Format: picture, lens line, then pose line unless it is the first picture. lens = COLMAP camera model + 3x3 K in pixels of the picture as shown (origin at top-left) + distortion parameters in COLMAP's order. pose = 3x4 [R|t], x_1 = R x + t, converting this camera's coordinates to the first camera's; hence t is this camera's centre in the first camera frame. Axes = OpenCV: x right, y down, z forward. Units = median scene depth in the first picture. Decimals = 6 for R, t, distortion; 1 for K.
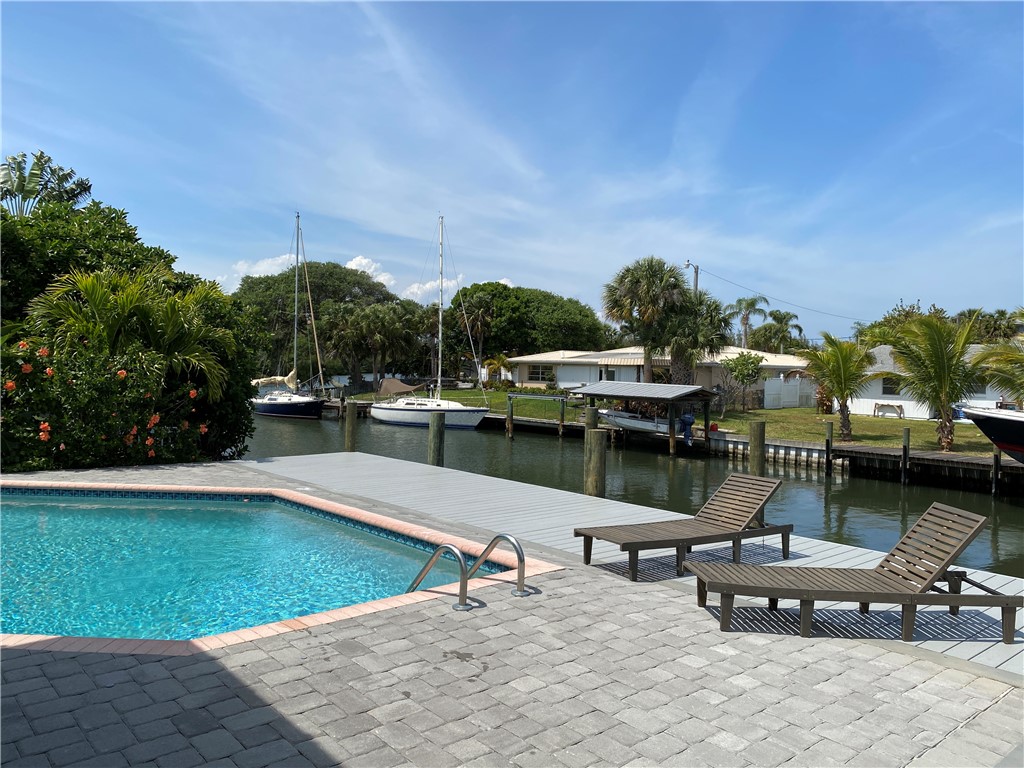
lens RADIAL K [[763.8, 0, 512.0], [0, 763.8, 384.0], [0, 0, 1]] dist [0.008516, 0.002436]
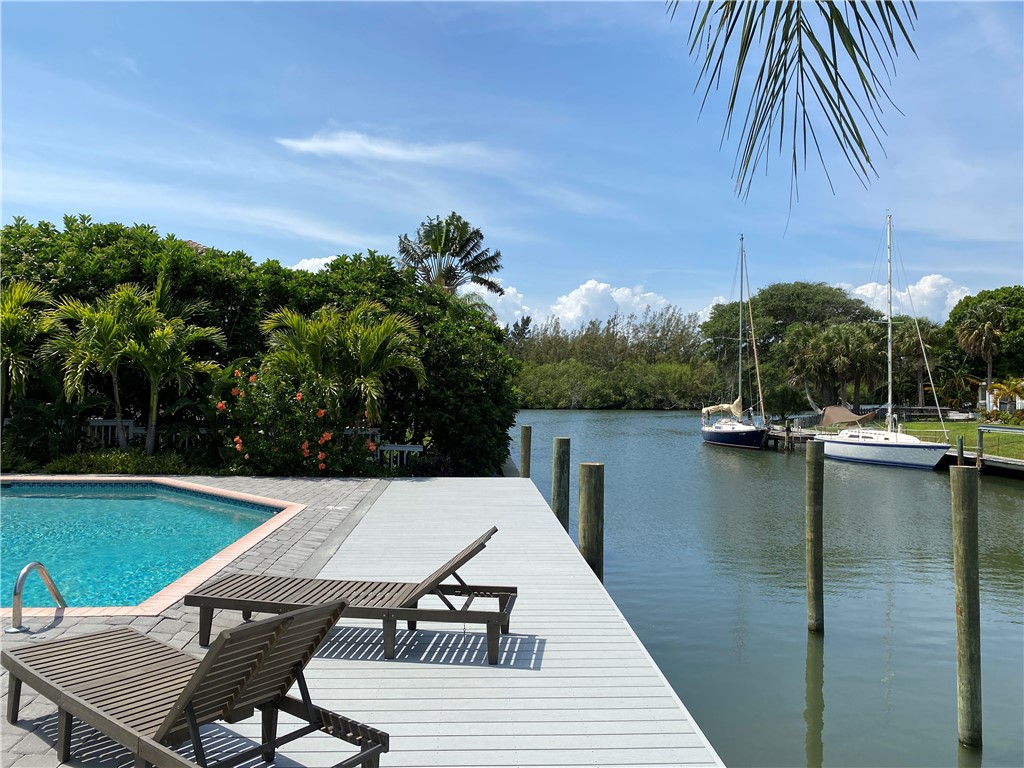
lens RADIAL K [[763.8, 0, 512.0], [0, 763.8, 384.0], [0, 0, 1]] dist [0.008516, 0.002436]
pose [[0.770556, -0.014255, -0.637213, 0.119949], [-0.010511, 0.999330, -0.035067, 0.001507], [0.637285, 0.033719, 0.769890, 0.086894]]
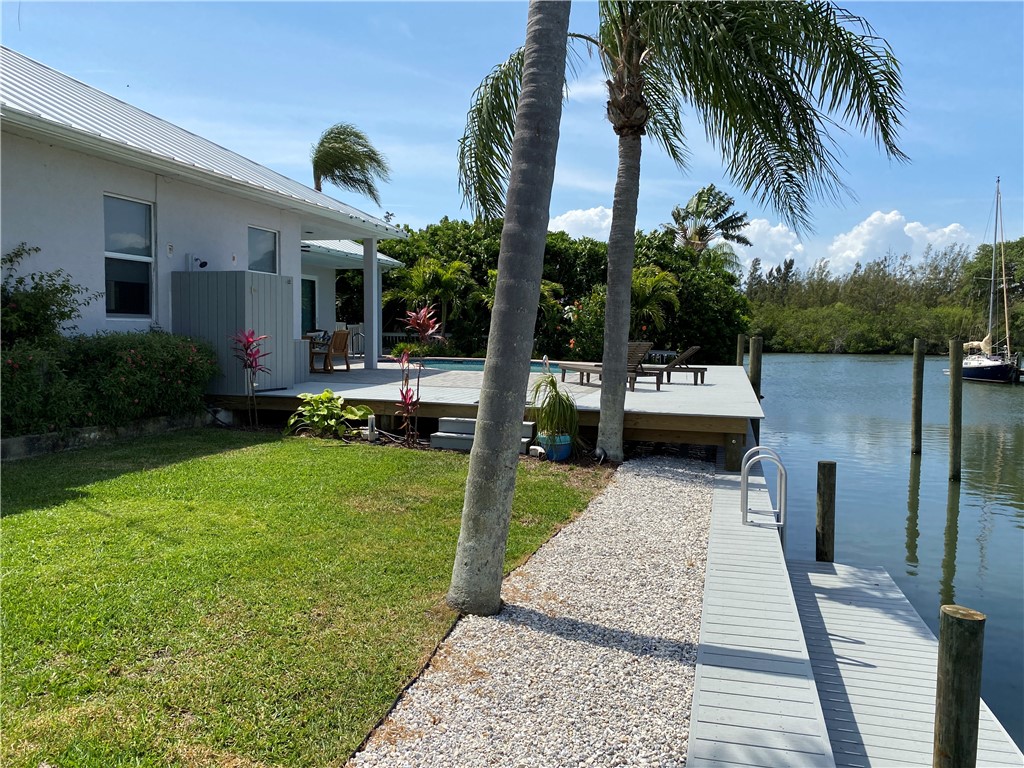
lens RADIAL K [[761.5, 0, 517.6], [0, 761.5, 384.7], [0, 0, 1]] dist [0.079977, -0.110588]
pose [[0.524591, 0.045700, -0.850127, 0.286058], [-0.023966, 0.998955, 0.038912, 0.024913], [0.851017, -0.000038, 0.525139, -0.066971]]
